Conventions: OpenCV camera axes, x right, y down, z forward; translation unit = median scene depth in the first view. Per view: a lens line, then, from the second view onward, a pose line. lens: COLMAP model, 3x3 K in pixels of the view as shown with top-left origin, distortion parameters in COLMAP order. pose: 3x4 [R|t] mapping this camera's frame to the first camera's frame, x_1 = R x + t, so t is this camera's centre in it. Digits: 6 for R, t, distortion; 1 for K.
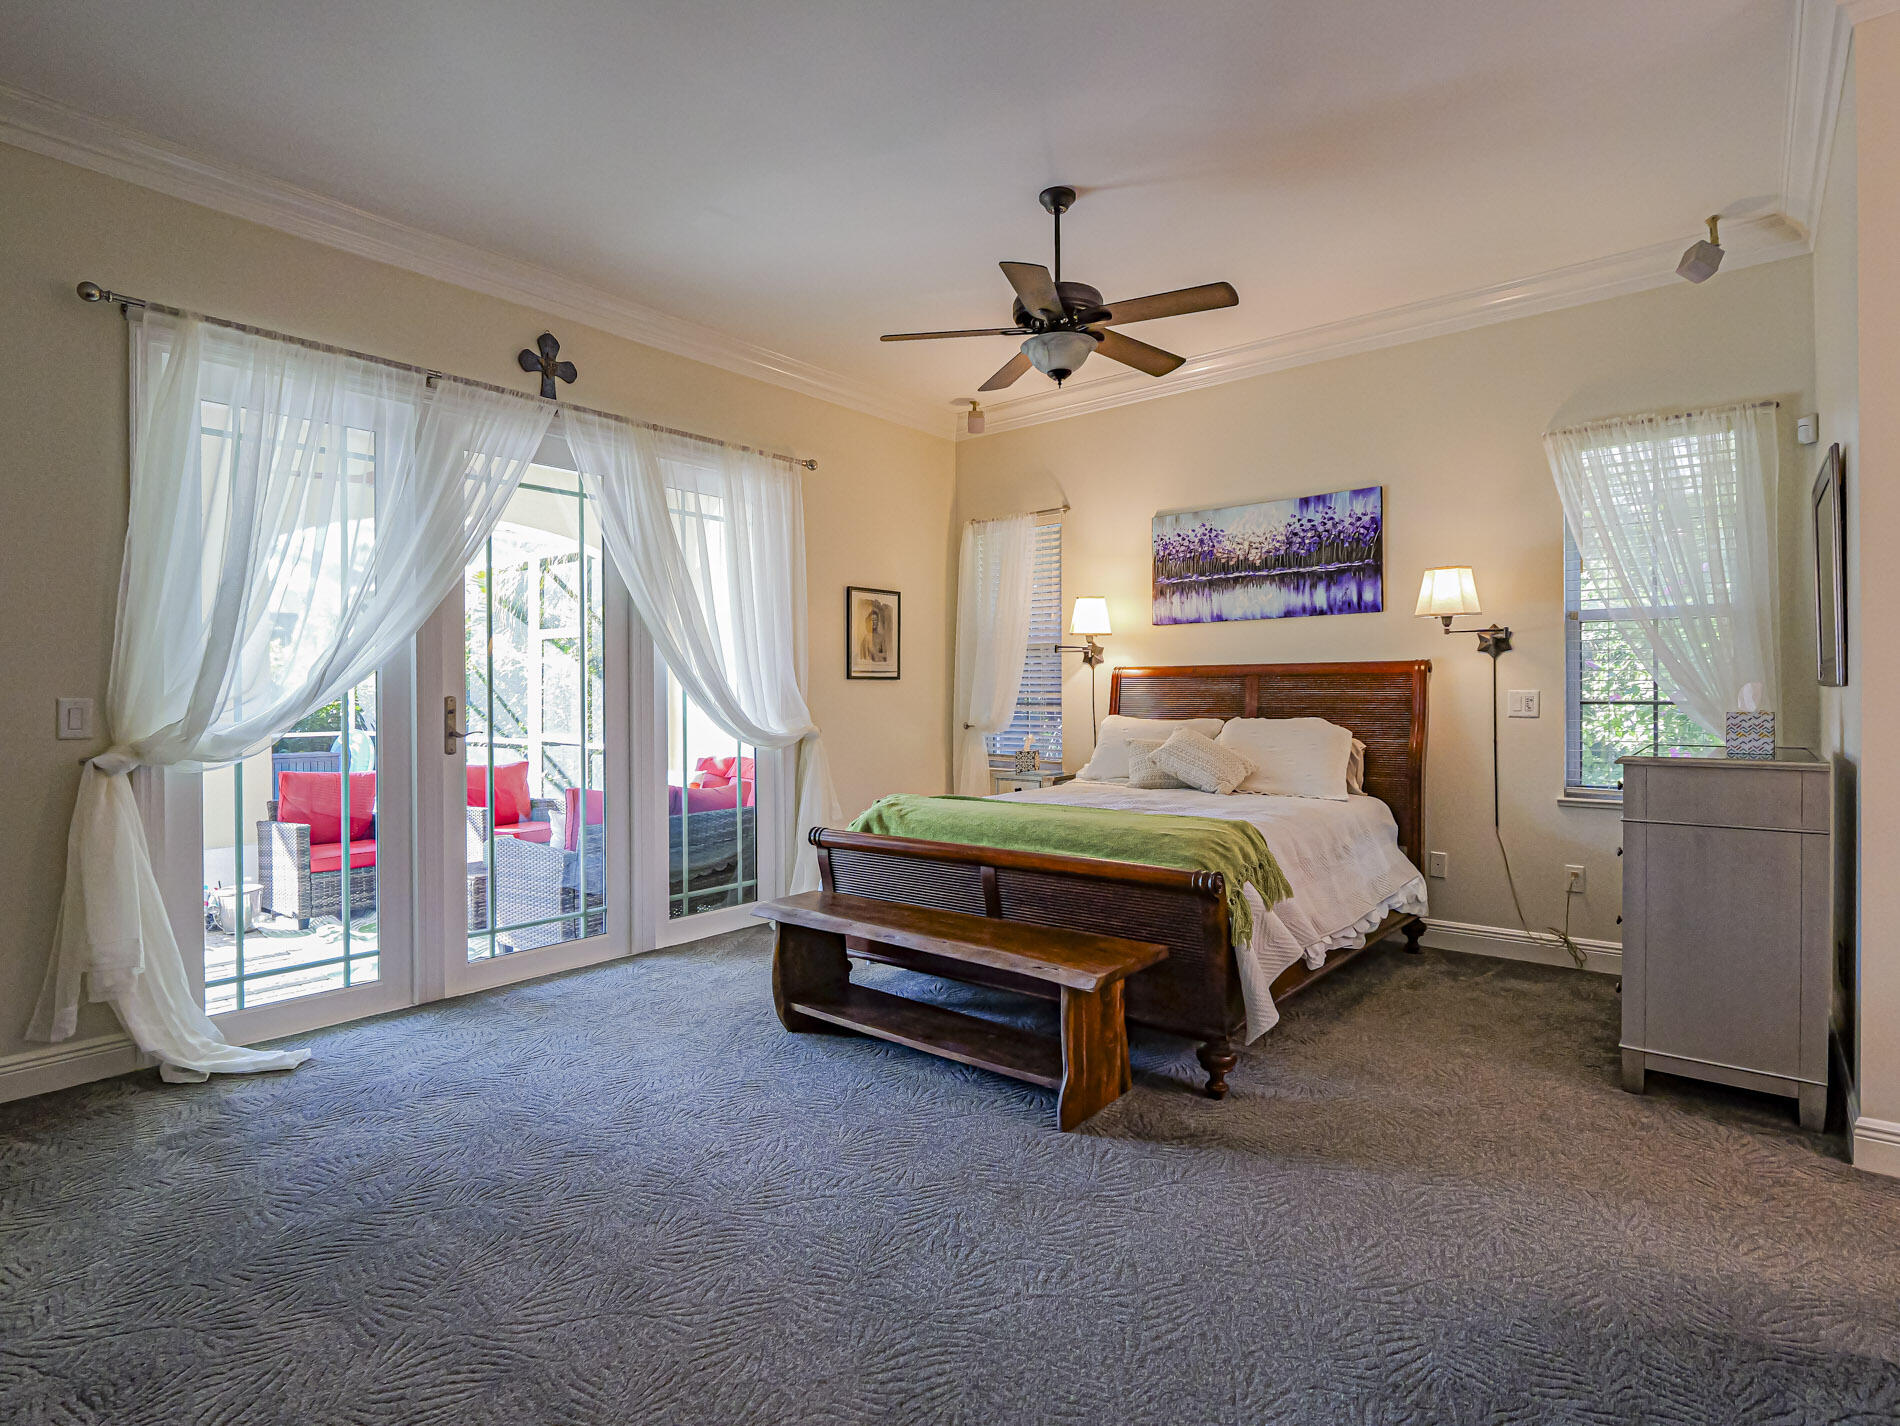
lens RADIAL K [[996.3, 0, 943.6], [0, 996.3, 702.3], [0, 0, 1]] dist [-0.003391, 0.002775]
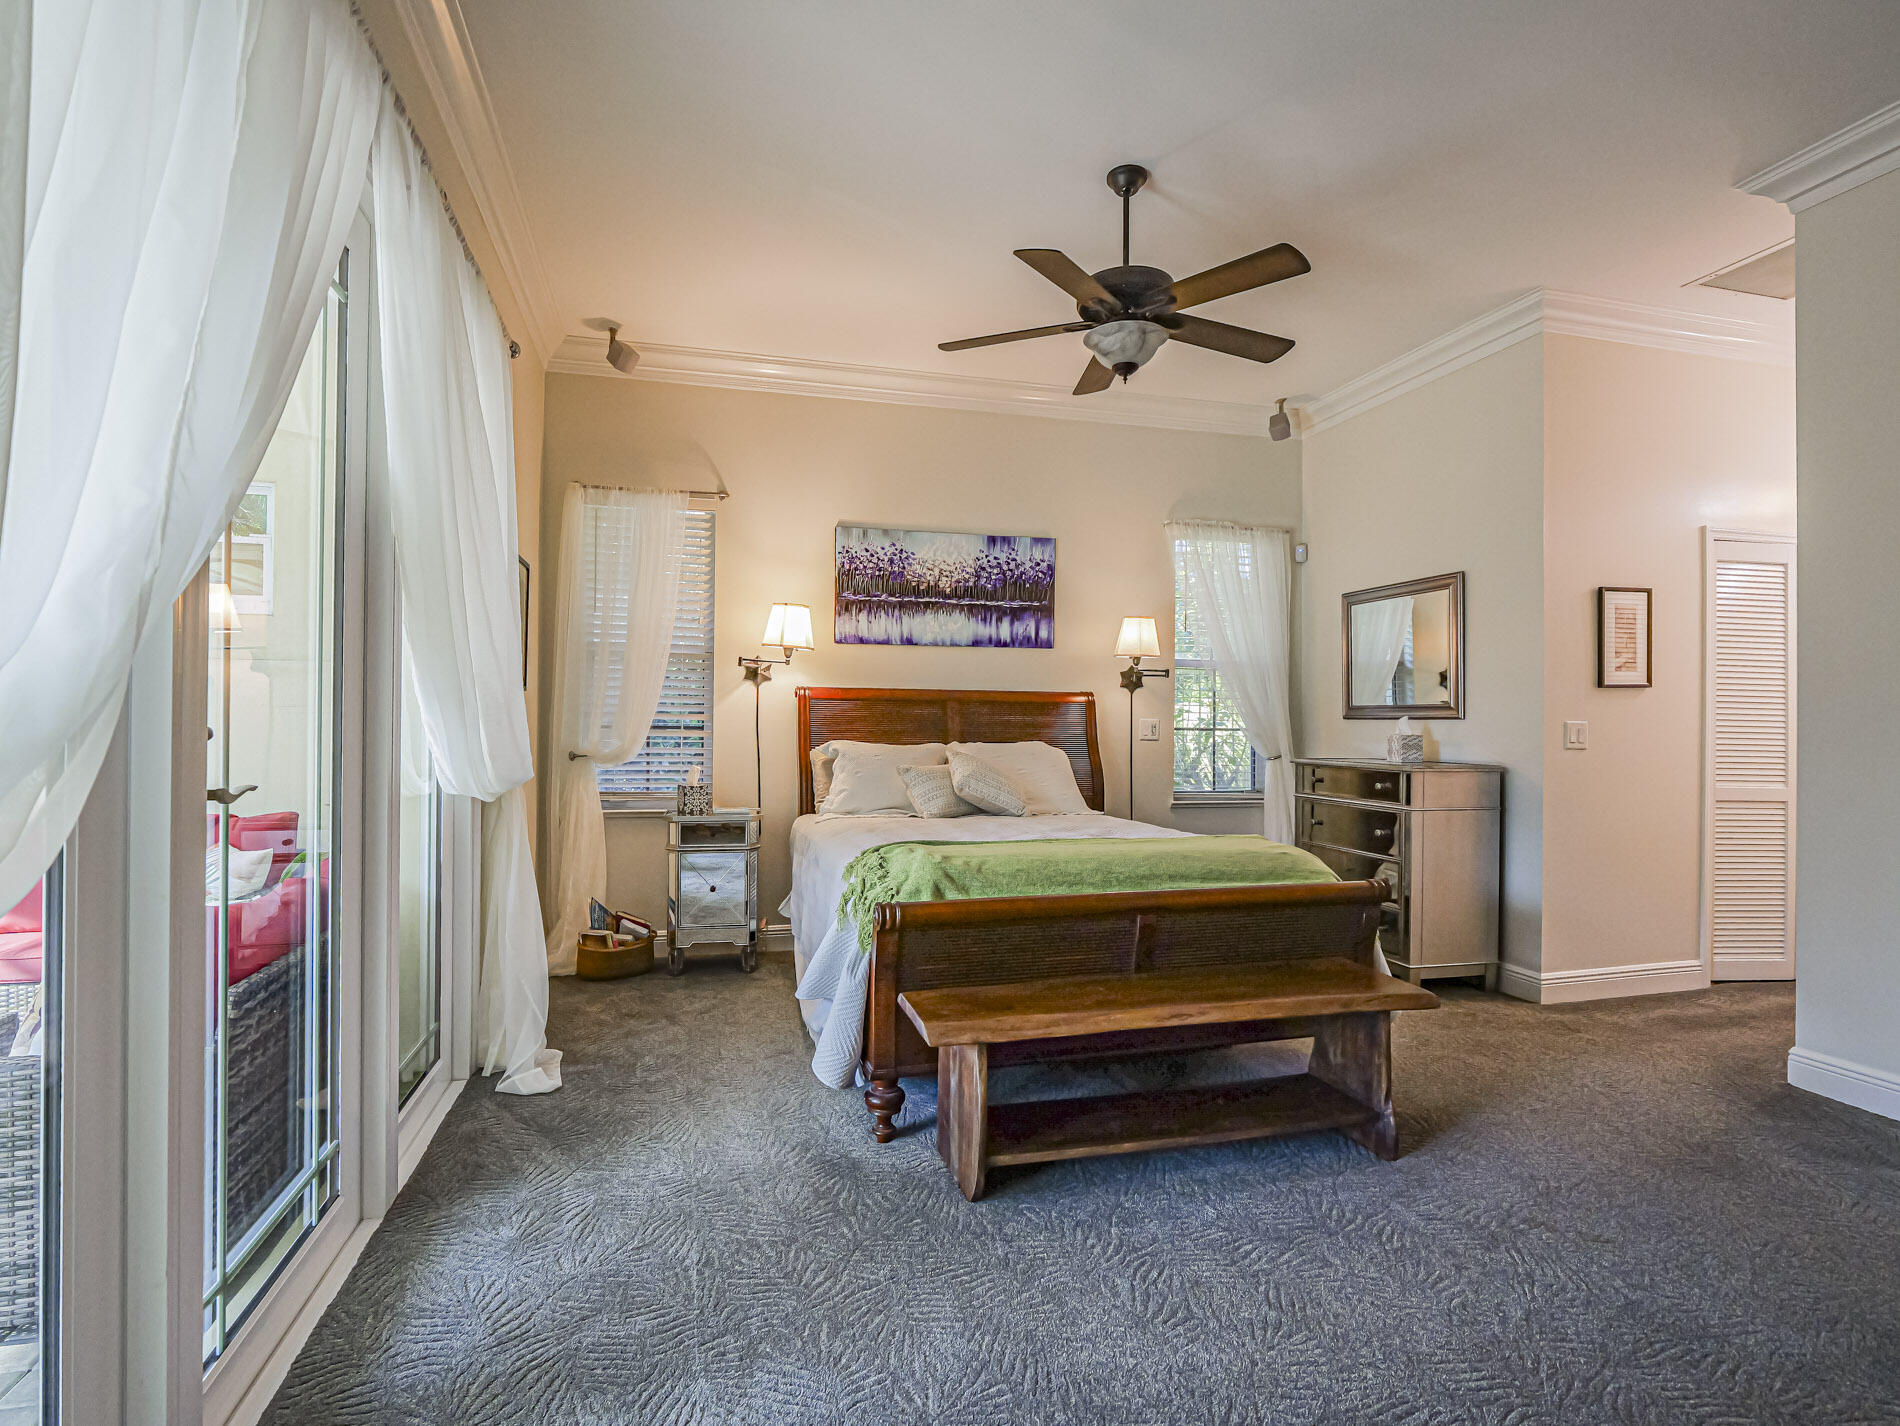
lens RADIAL K [[950.6, 0, 945.0], [0, 950.6, 722.7], [0, 0, 1]] dist [0.000257, -0.002053]
pose [[0.573264, 0.010875, 0.819298, -0.497379], [-0.004089, 0.999937, -0.010411, 0.005872], [-0.819360, 0.002618, 0.573273, 0.452360]]
